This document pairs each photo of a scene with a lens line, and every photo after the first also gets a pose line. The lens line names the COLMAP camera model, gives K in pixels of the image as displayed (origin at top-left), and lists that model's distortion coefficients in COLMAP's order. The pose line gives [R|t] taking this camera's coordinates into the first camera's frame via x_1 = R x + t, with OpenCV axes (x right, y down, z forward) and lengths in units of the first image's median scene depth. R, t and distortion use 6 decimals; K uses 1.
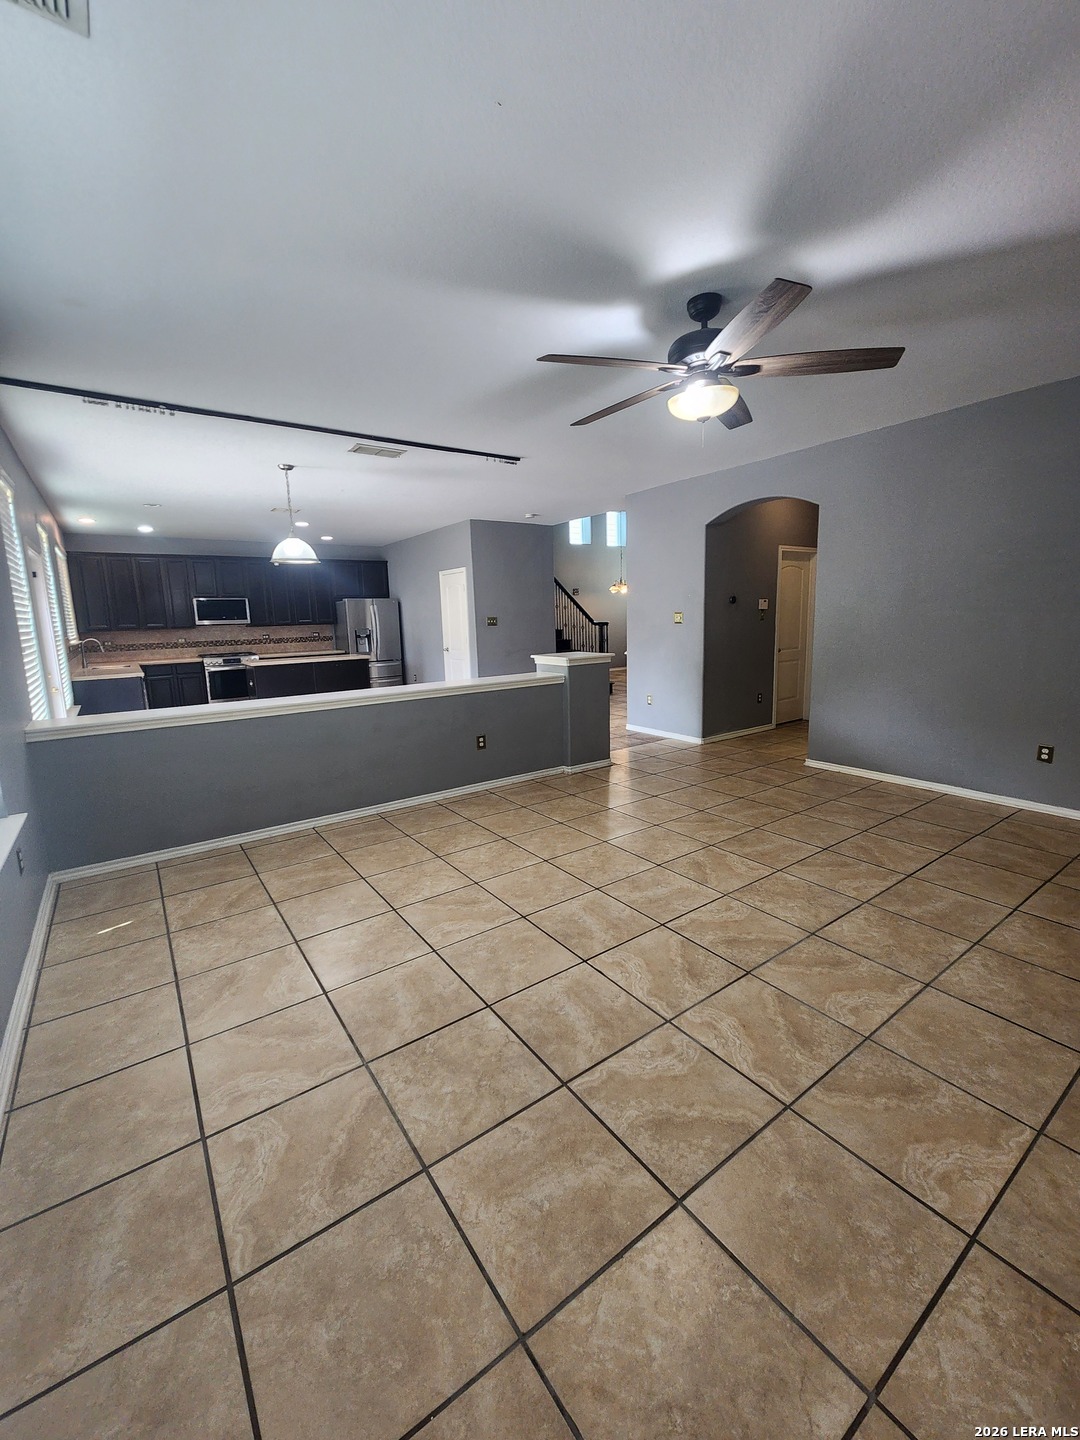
lens RADIAL K [[592.9, 0, 544.4], [0, 592.9, 712.8], [0, 0, 1]] dist [0.001223, -0.000006]
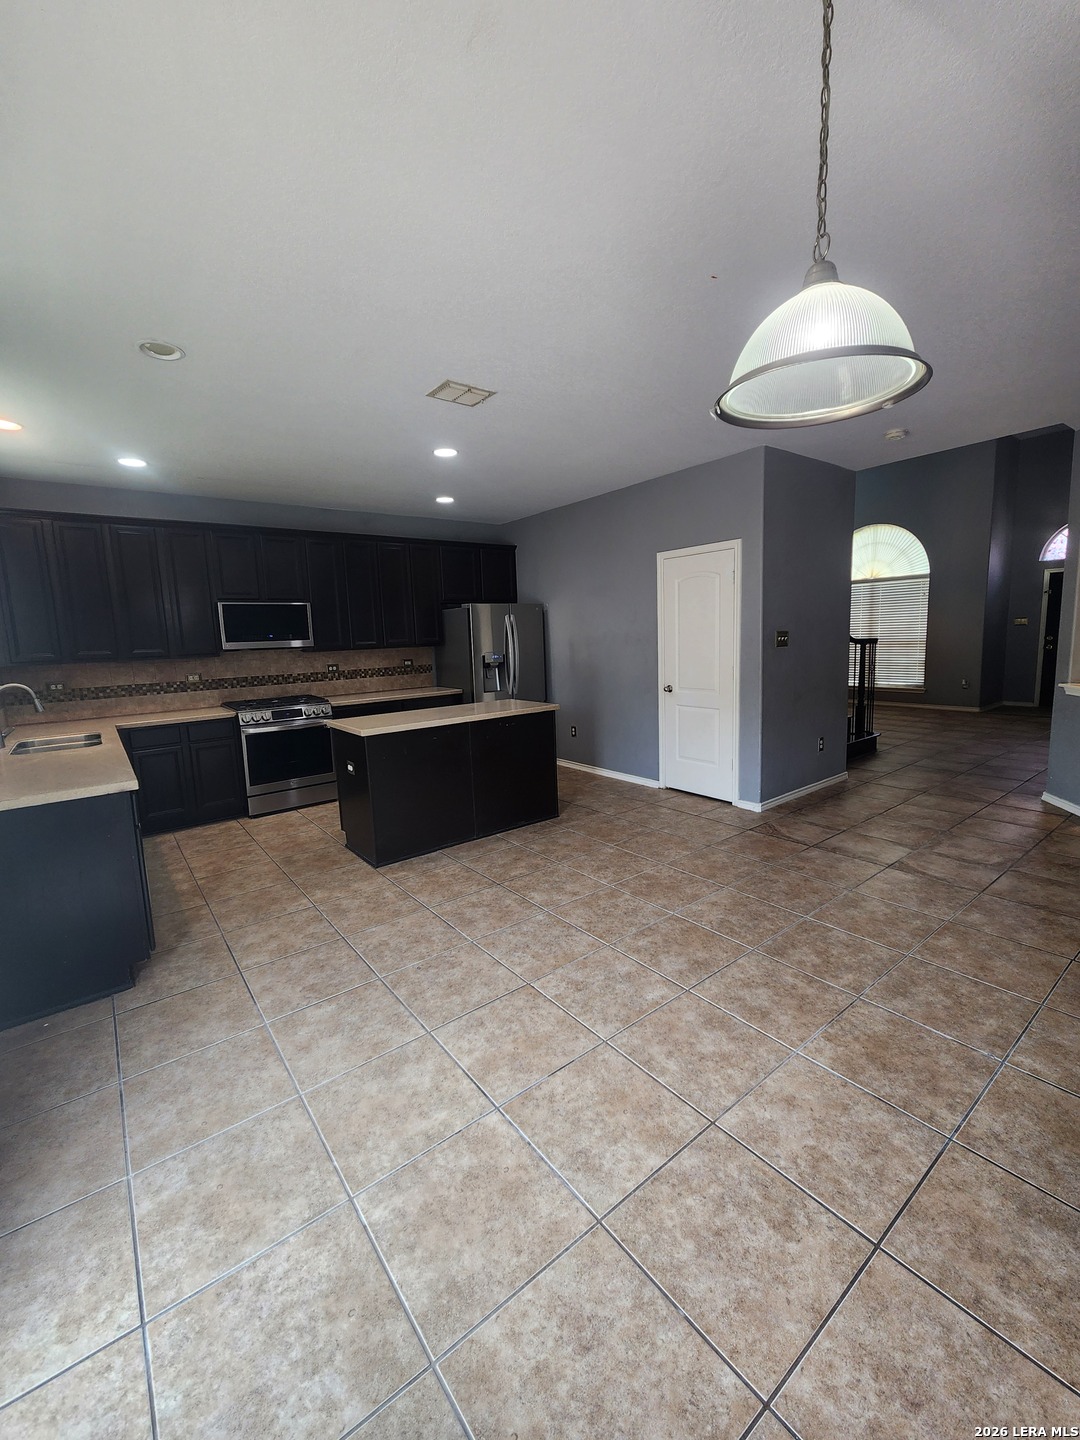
lens RADIAL K [[592.9, 0, 544.0], [0, 592.9, 716.4], [0, 0, 1]] dist [0.001223, -0.000006]
pose [[0.999299, -0.013111, 0.035054, -0.303609], [0.013954, 0.999617, -0.023911, -0.068040], [-0.034727, 0.024384, 0.999099, 0.433900]]
